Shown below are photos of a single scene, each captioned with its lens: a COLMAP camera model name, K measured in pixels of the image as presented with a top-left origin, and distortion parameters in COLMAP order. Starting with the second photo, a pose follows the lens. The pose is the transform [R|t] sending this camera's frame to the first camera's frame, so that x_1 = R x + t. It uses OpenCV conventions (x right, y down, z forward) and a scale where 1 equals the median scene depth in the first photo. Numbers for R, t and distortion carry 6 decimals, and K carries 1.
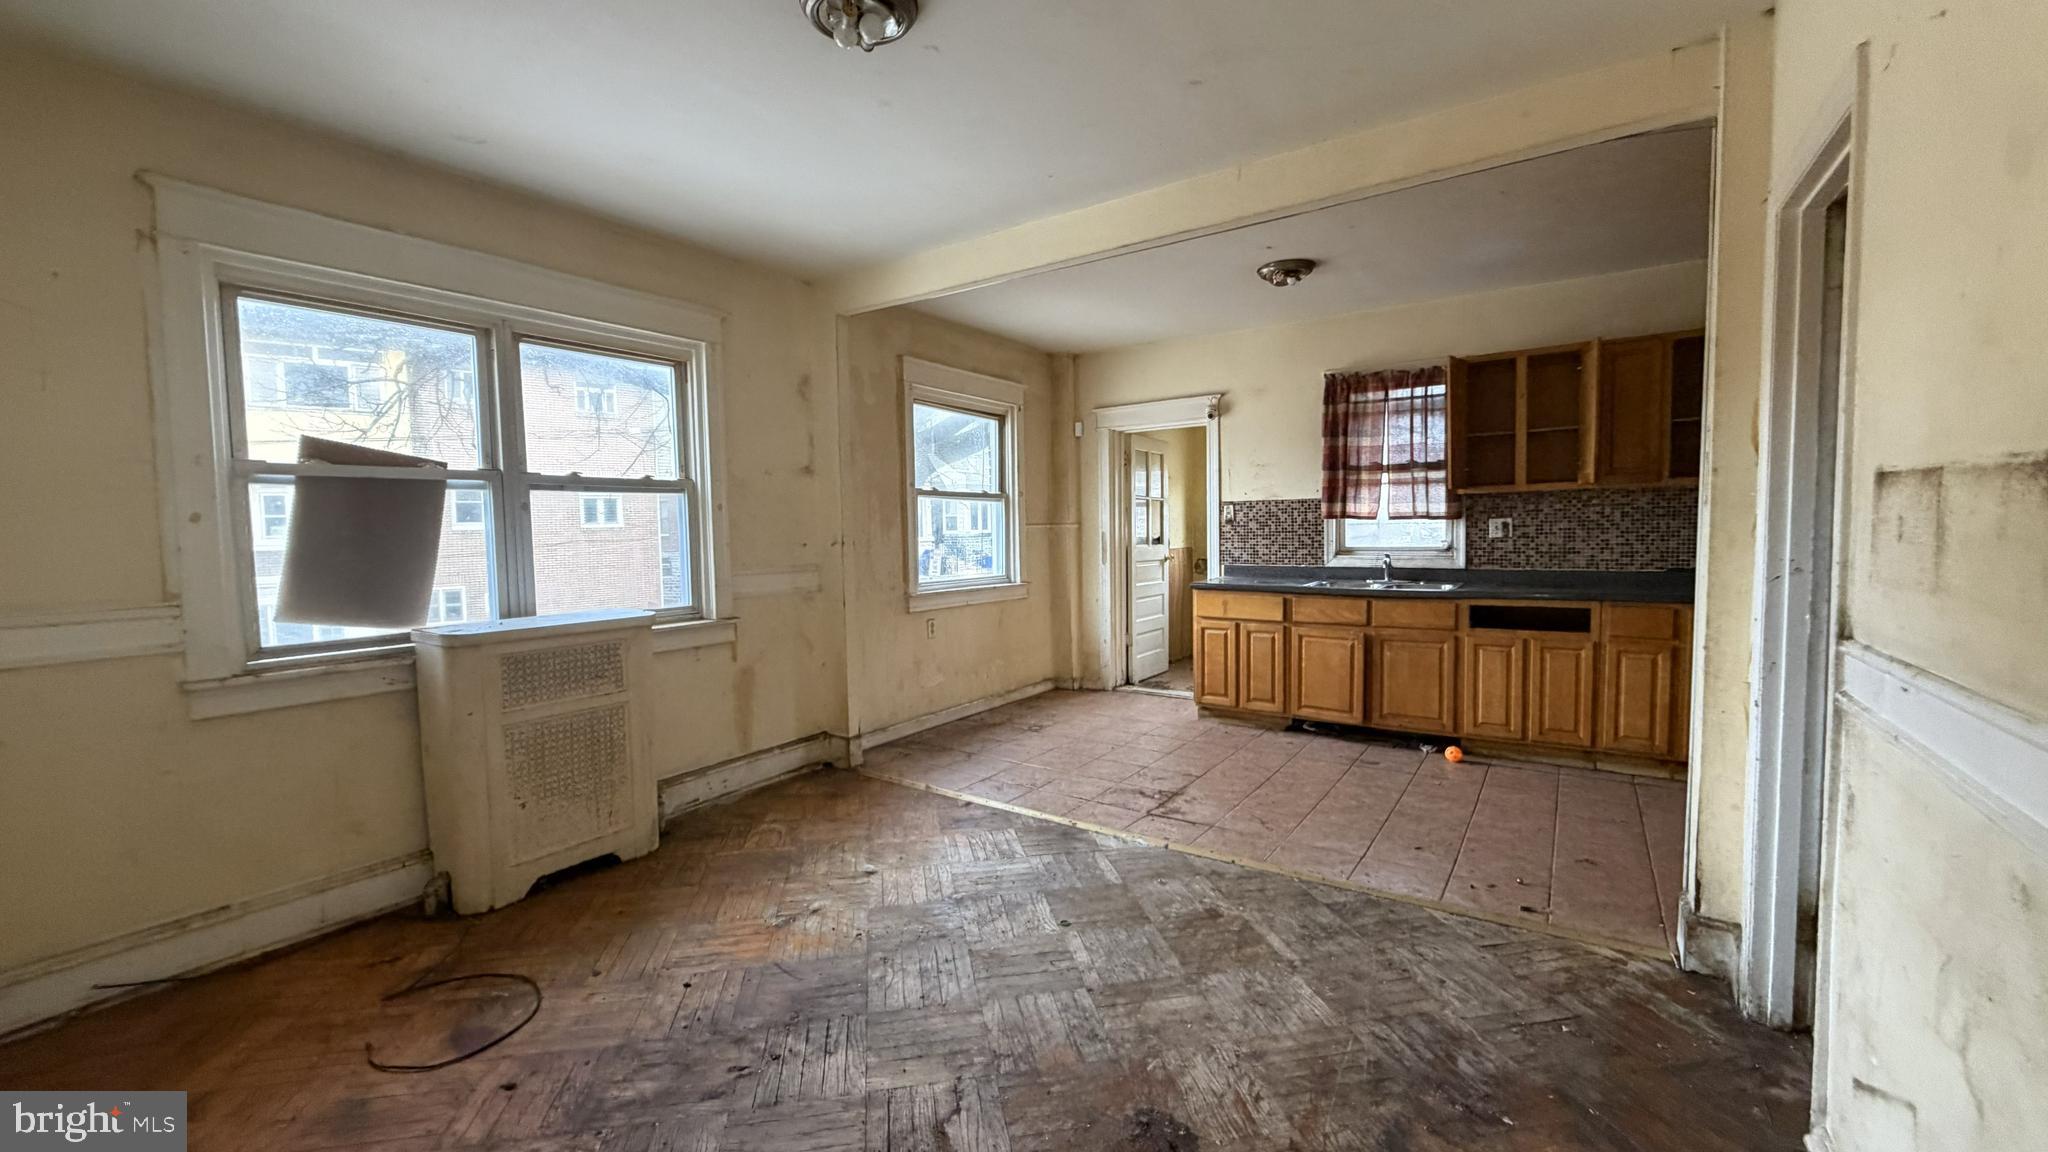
lens RADIAL K [[814.7, 0, 1017.9], [0, 814.7, 576.6], [0, 0, 1]] dist [0.000424, 0.000420]
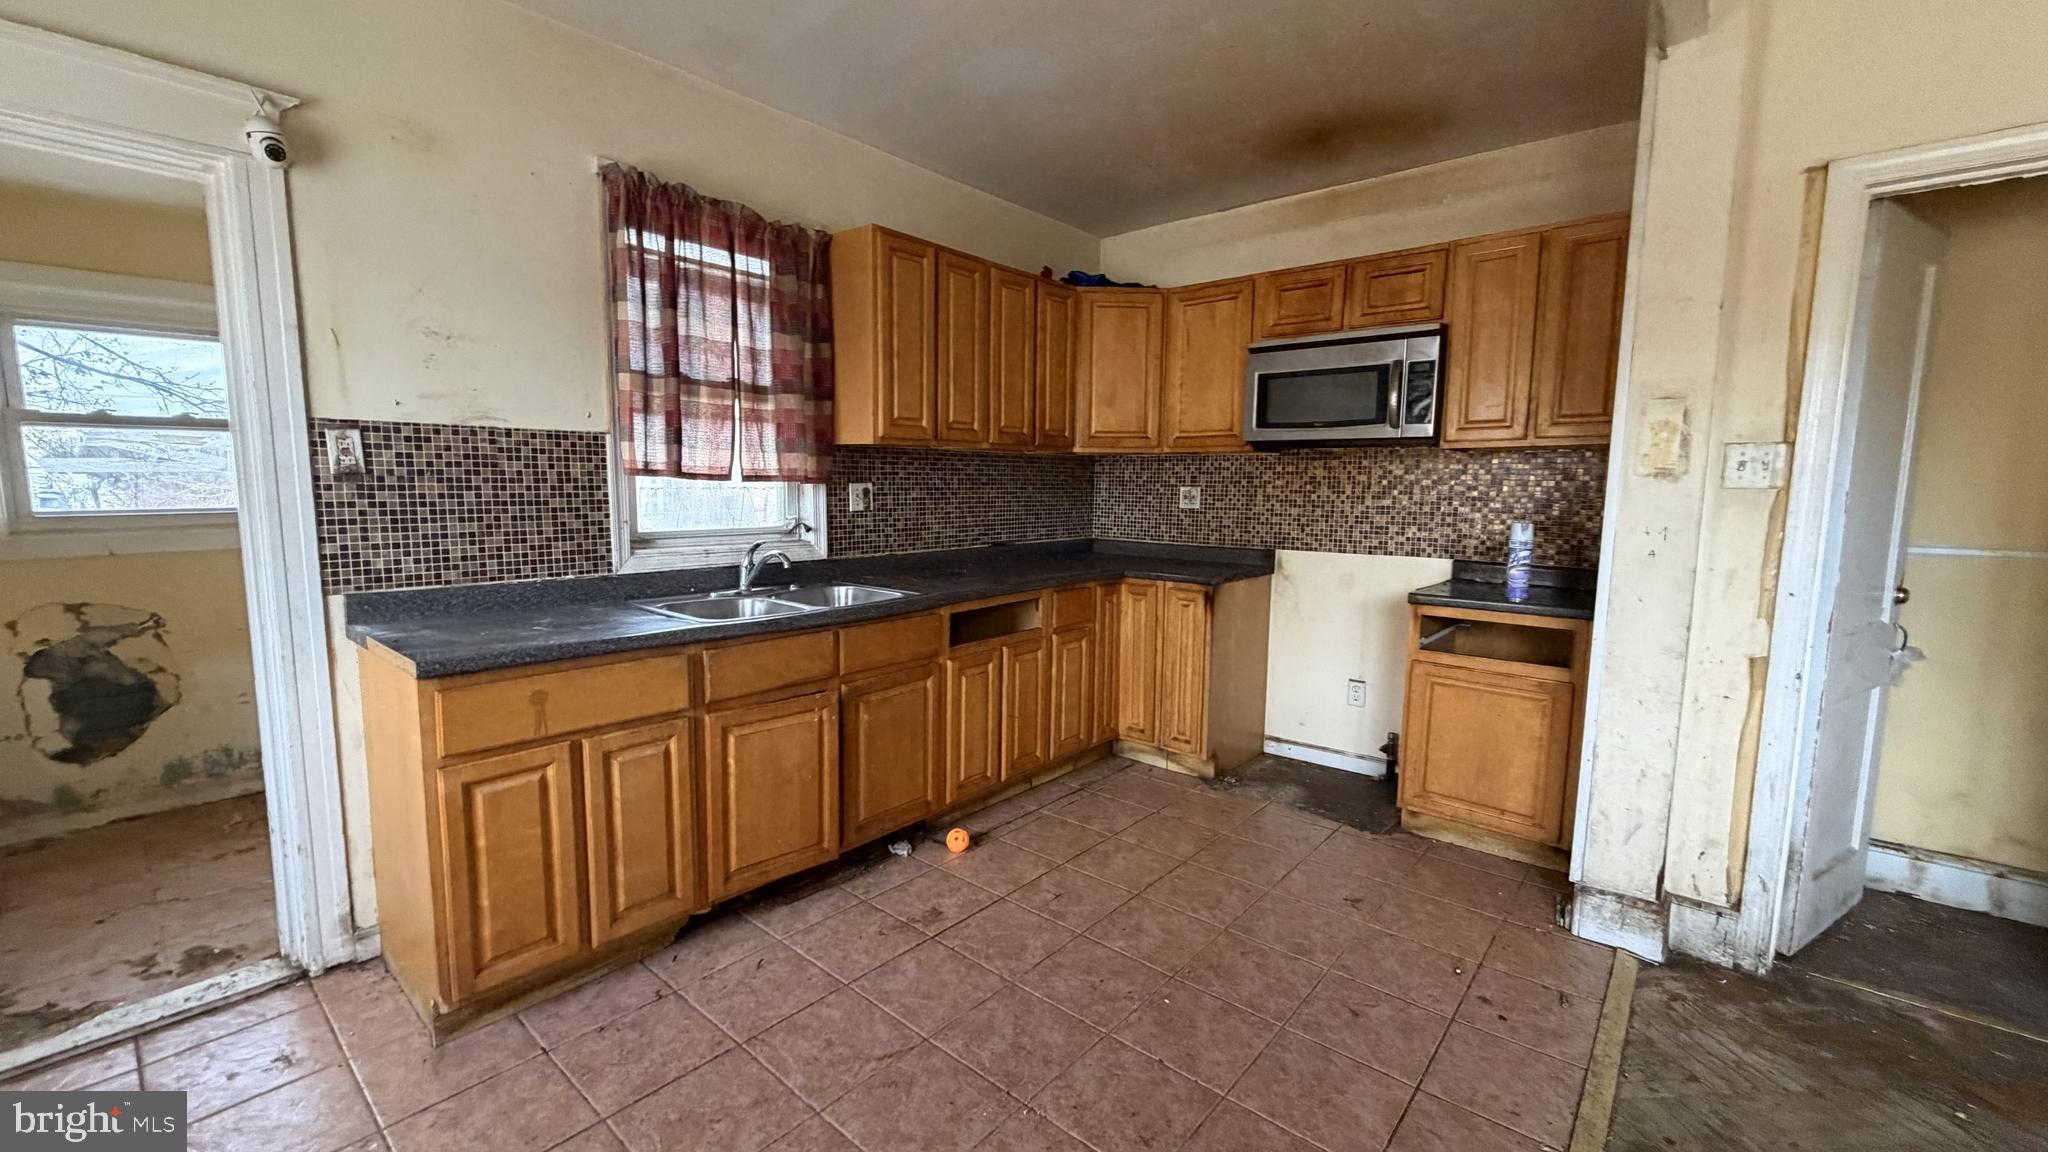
lens RADIAL K [[814.7, 0, 1017.9], [0, 814.7, 576.6], [0, 0, 1]] dist [0.000424, 0.000420]
pose [[0.115956, -0.092387, 0.988948, -0.082387], [0.054478, 0.994758, 0.086543, -0.044044], [-0.991759, 0.043841, 0.120381, 0.771772]]
